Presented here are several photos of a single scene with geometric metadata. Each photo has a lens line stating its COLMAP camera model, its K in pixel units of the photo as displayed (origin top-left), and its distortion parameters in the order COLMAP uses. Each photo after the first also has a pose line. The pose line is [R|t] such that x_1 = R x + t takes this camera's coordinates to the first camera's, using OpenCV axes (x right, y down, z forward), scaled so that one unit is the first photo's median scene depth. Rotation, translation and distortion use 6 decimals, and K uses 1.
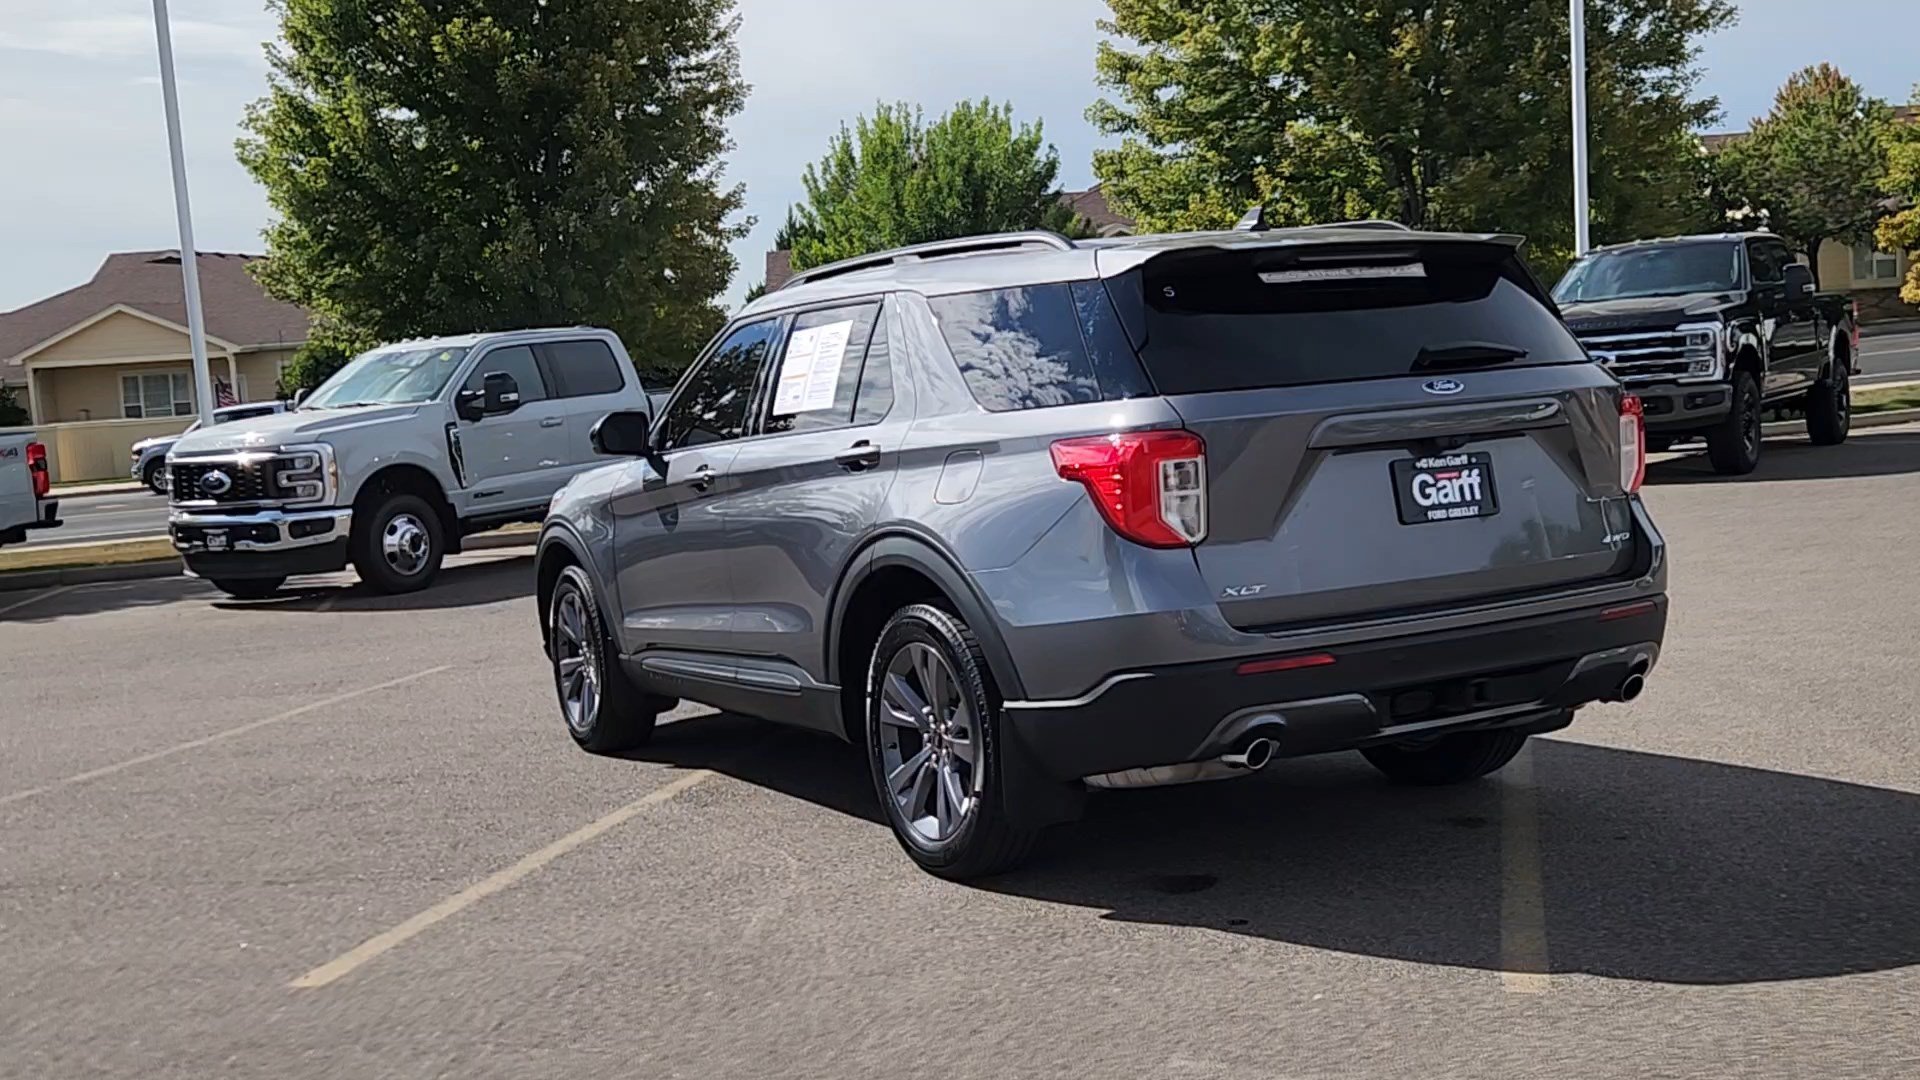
lens RADIAL K [[2074.6, 0, 937.4], [0, 2074.6, 539.9], [0, 0, 1]] dist [0.034114, 0.000000]
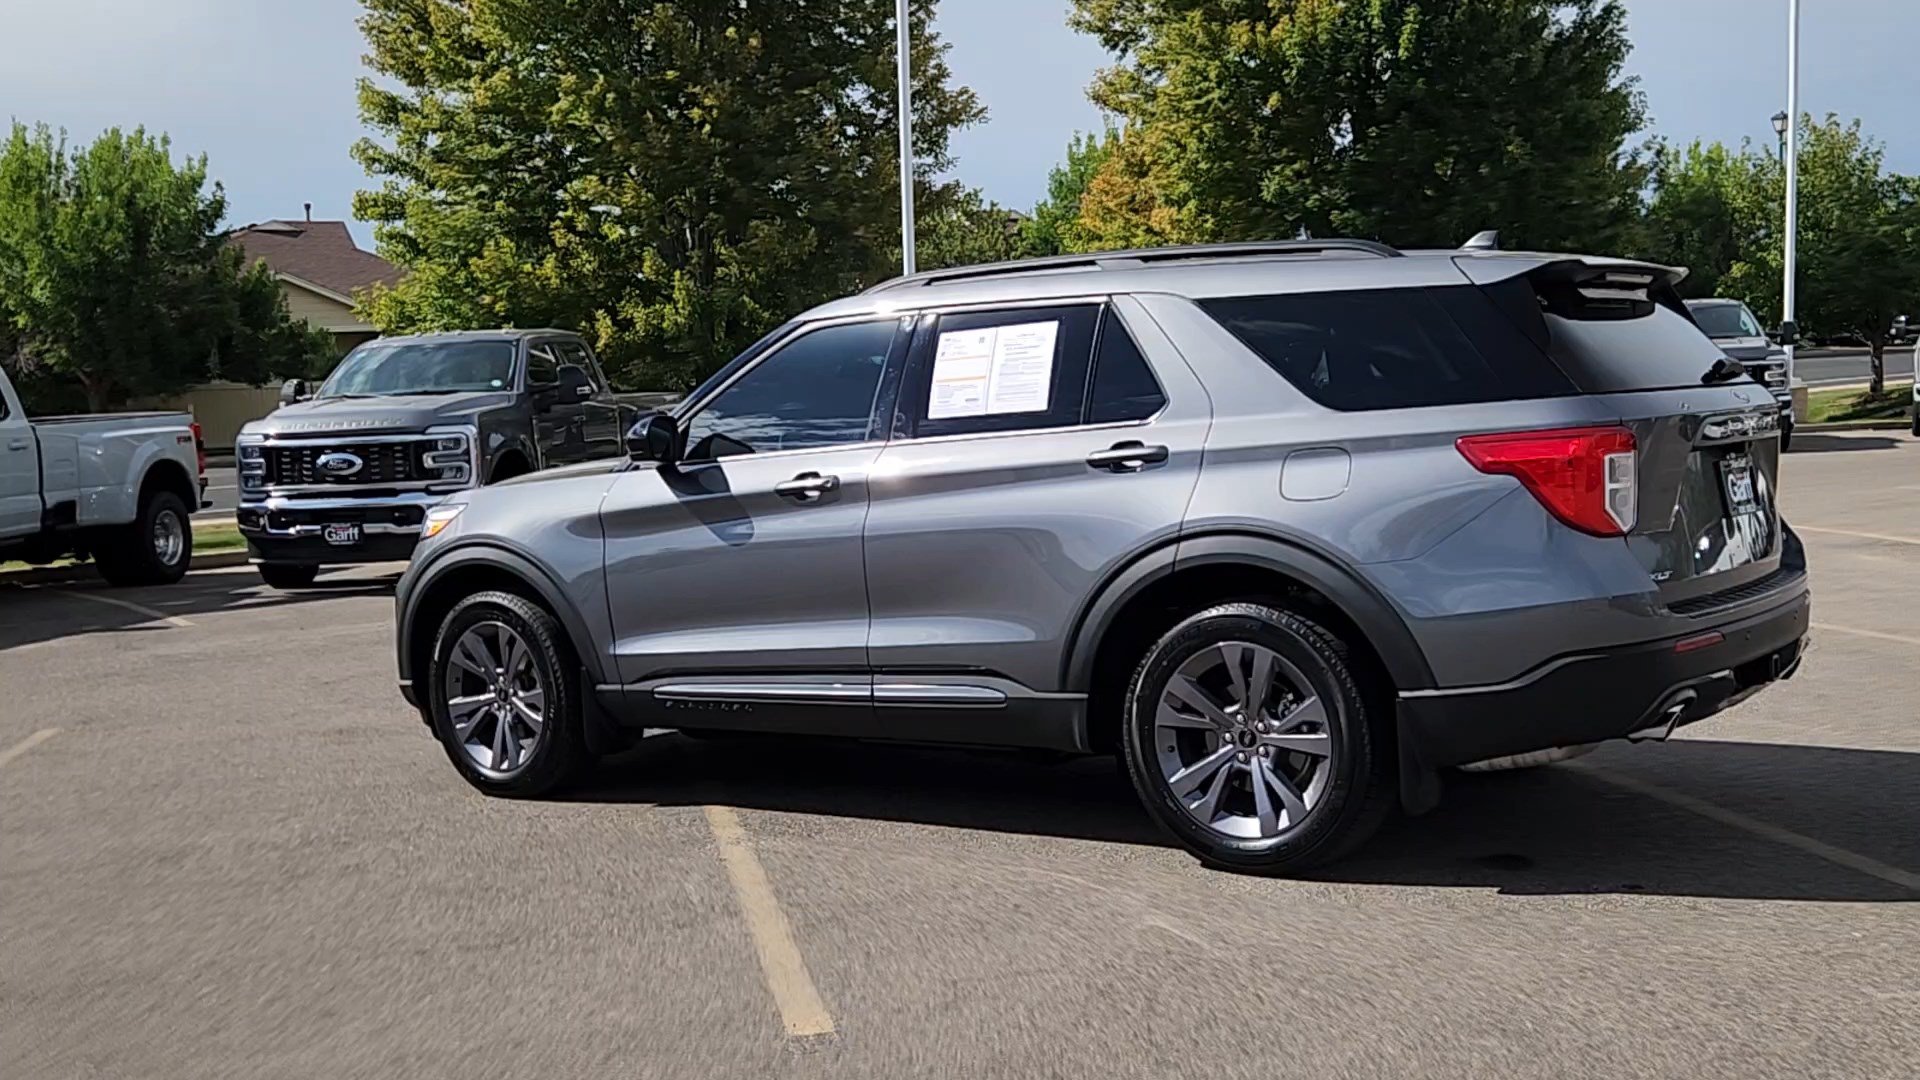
lens RADIAL K [[2074.6, 0, 940.5], [0, 2074.6, 536.9], [0, 0, 1]] dist [0.034114, 0.000000]
pose [[0.898924, 0.002421, 0.438098, -0.493962], [0.012658, 0.999424, -0.031496, 0.024686], [-0.437922, 0.033858, 0.898375, 0.138926]]
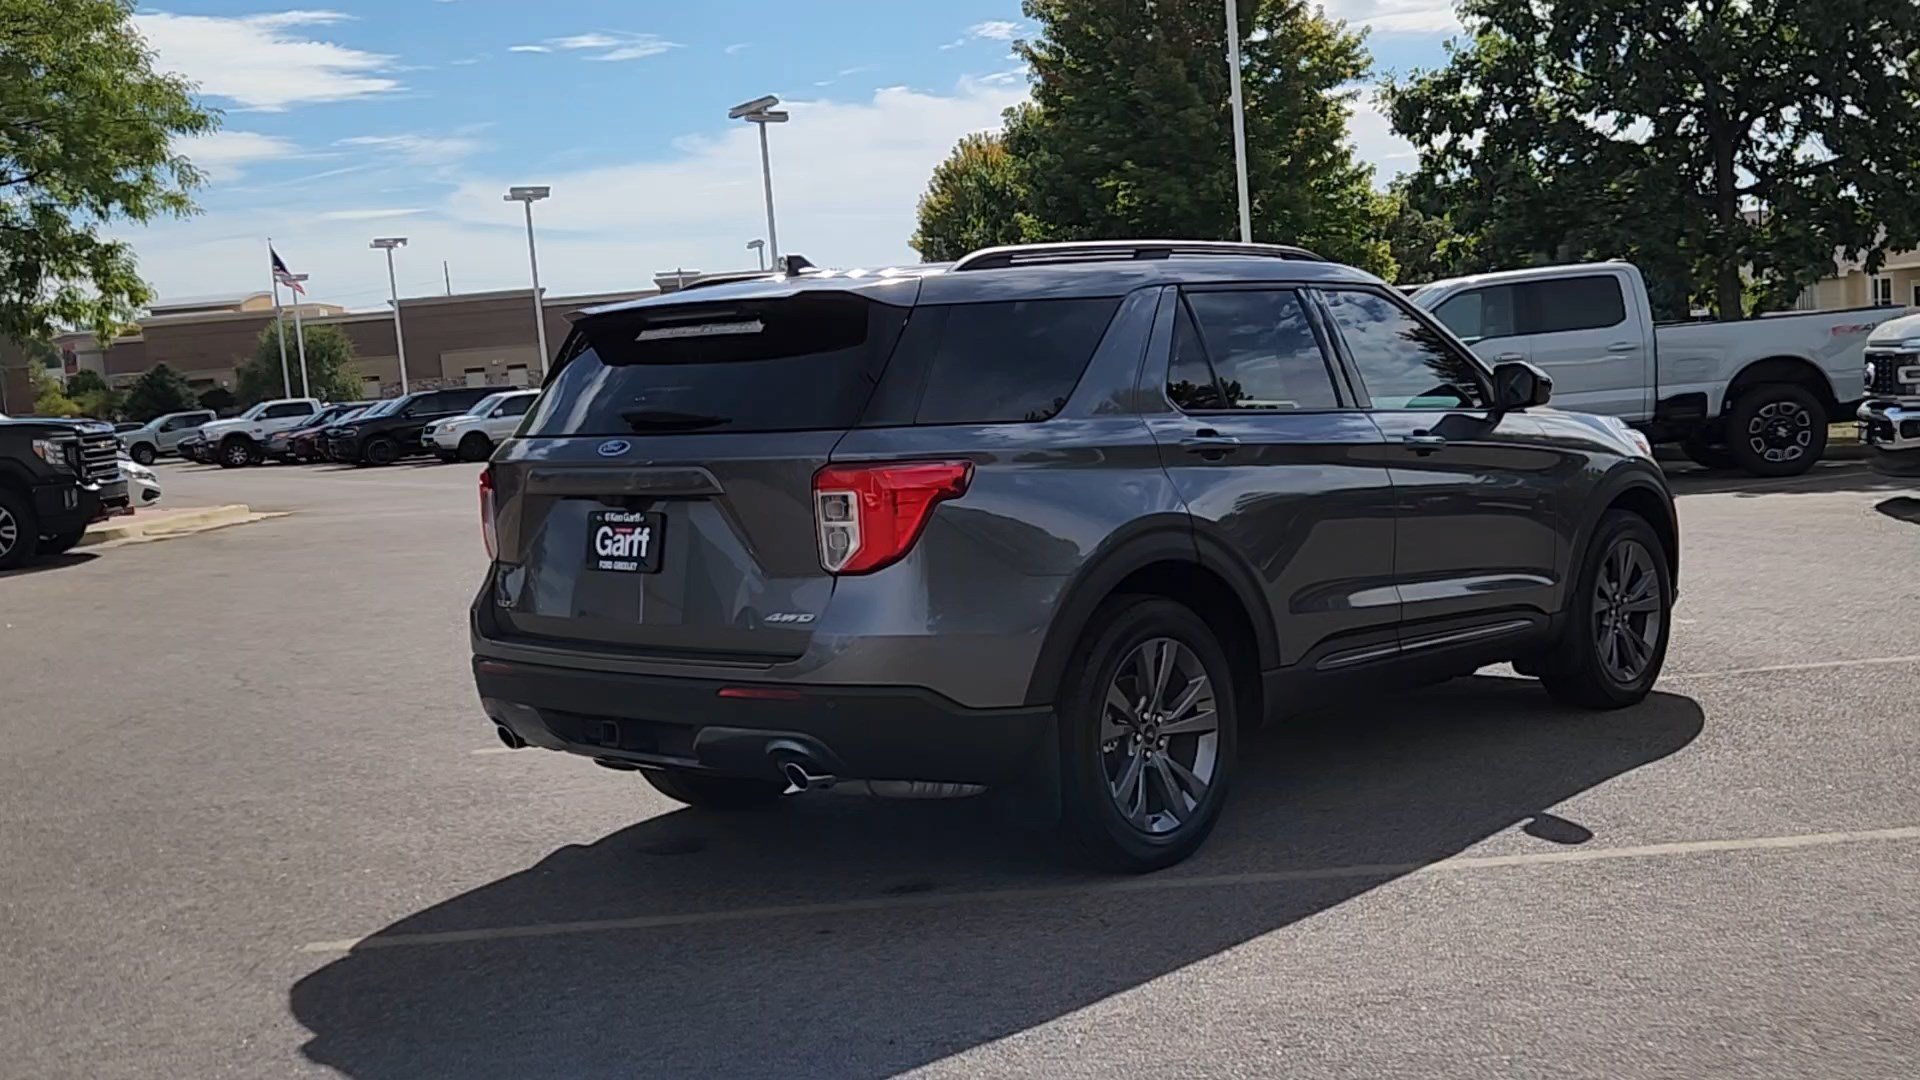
lens RADIAL K [[2074.6, 0, 948.3], [0, 2074.6, 553.7], [0, 0, 1]] dist [0.034114, 0.000000]
pose [[0.334319, 0.135789, -0.932627, 1.015050], [-0.039020, 0.990712, 0.130259, -0.128815], [0.941652, -0.007157, 0.336512, 0.618844]]
